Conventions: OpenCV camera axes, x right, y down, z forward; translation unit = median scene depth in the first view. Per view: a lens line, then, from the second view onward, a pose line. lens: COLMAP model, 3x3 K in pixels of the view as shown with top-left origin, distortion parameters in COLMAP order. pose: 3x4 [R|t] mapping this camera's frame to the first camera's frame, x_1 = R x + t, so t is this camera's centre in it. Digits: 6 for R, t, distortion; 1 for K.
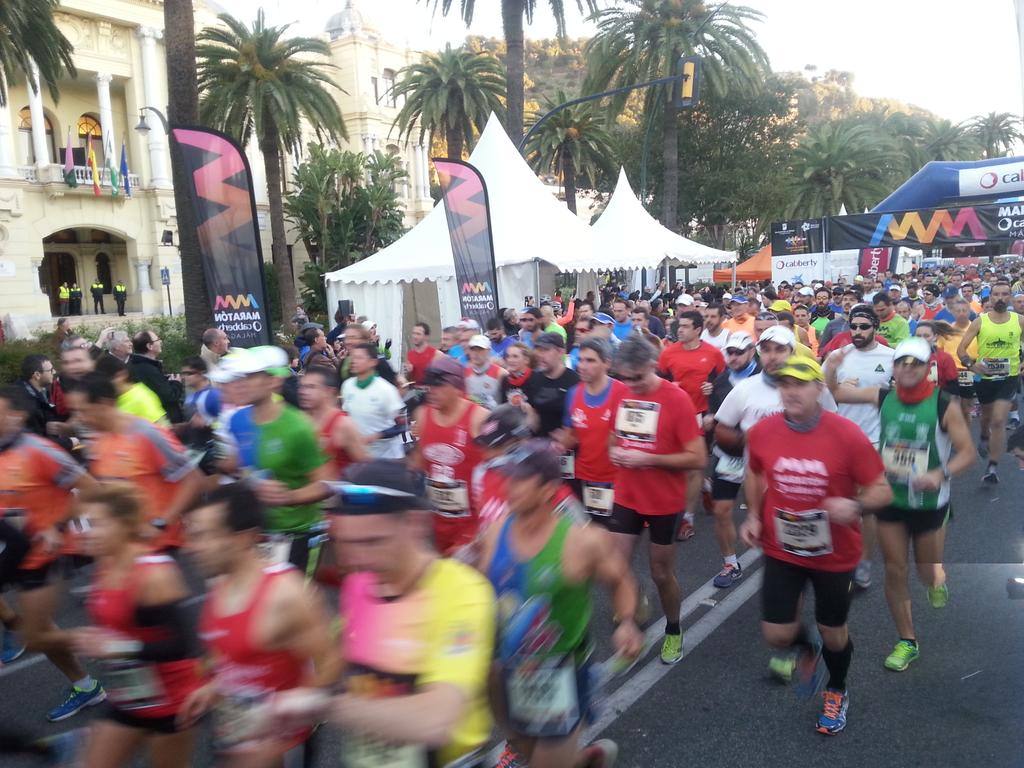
lens RADIAL K [[855.7, 0, 511.2], [0, 855.7, 385.2], [0, 0, 1]] dist [-0.005210, -0.015972]
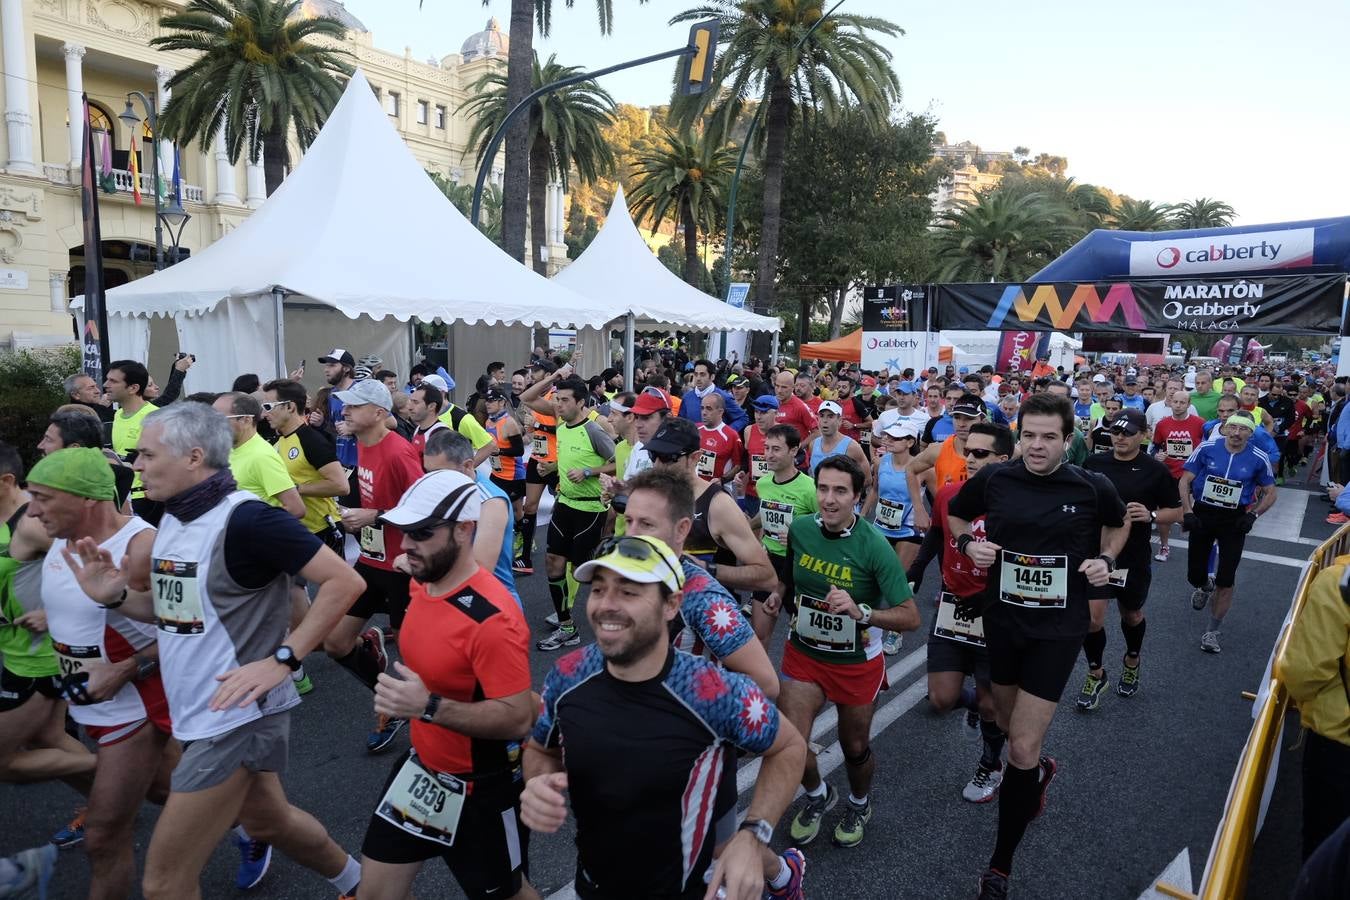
lens RADIAL K [[858.3, 0, 667.7], [0, 858.3, 444.6], [0, 0, 1]] dist [-0.010537, 0.001170]
pose [[0.996041, 0.082999, -0.031843, 0.134351], [-0.083098, 0.996540, -0.001790, -0.028570], [0.031584, 0.004429, 0.999491, 0.191948]]
